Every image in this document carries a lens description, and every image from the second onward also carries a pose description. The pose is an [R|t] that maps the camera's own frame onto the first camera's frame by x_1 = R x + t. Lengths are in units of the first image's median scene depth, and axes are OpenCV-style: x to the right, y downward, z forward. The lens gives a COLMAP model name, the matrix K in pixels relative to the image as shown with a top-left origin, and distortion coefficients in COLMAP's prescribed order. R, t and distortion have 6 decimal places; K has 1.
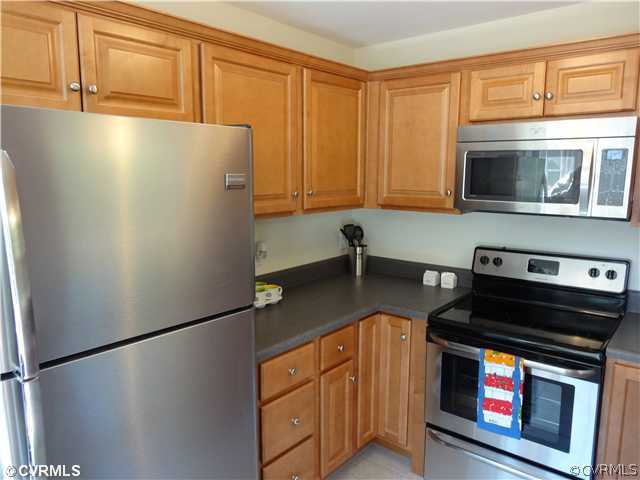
lens RADIAL K [[462.5, 0, 320.0], [0, 462.5, 240.0], [0, 0, 1]] dist [-0.001481, -0.001591]
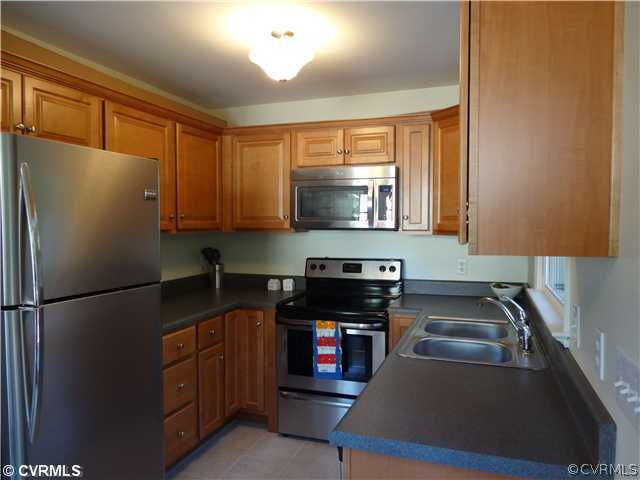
lens RADIAL K [[462.5, 0, 320.0], [0, 462.5, 240.0], [0, 0, 1]] dist [-0.001481, -0.001591]
pose [[0.938830, -0.017735, 0.343924, -0.111568], [0.055602, 0.993377, -0.100555, 0.120273], [-0.339862, 0.113527, 0.933598, -0.343145]]
